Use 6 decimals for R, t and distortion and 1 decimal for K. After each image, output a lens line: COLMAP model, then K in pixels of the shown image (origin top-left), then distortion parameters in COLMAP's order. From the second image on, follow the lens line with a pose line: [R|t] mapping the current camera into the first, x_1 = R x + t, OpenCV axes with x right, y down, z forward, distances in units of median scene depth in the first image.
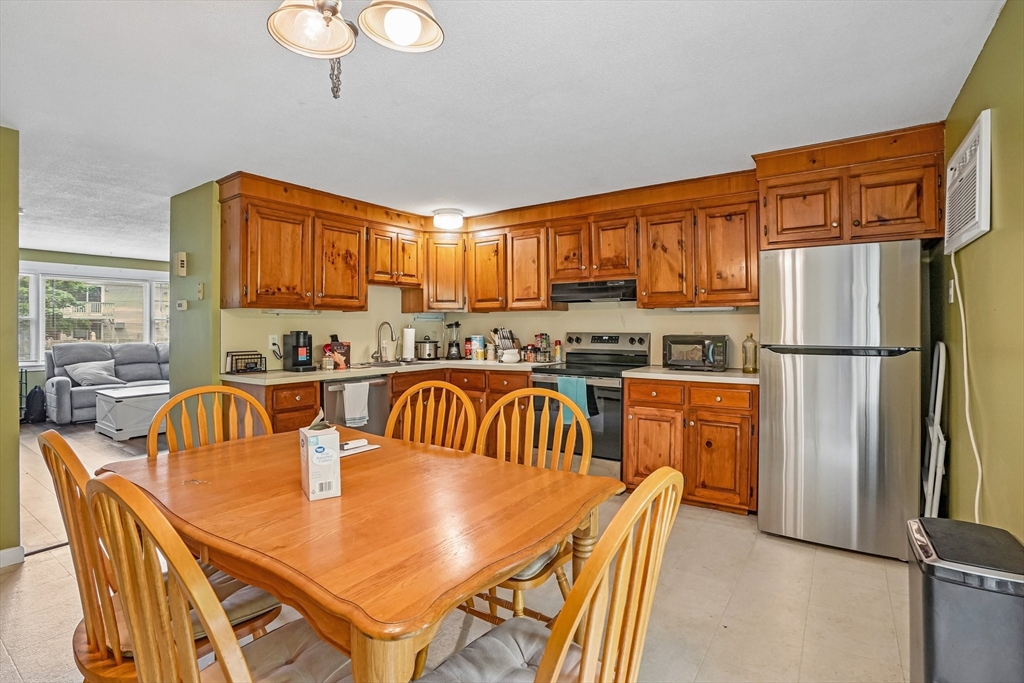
lens RADIAL K [[475.1, 0, 496.7], [0, 475.1, 325.5], [0, 0, 1]] dist [-0.002464, -0.000400]
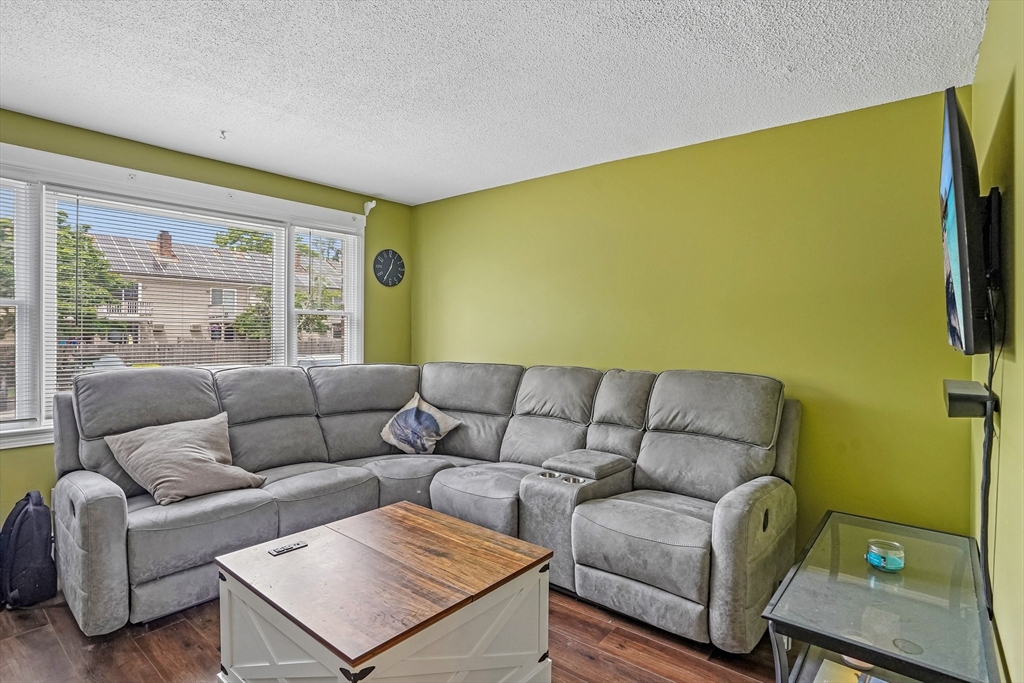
lens RADIAL K [[509.1, 0, 513.1], [0, 509.1, 342.0], [0, 0, 1]] dist [-0.000224, 0.000685]
pose [[0.998411, 0.009045, -0.055626, -0.567957], [-0.007866, 0.999741, 0.021366, 0.003207], [0.055805, -0.020894, 0.998223, 0.617673]]
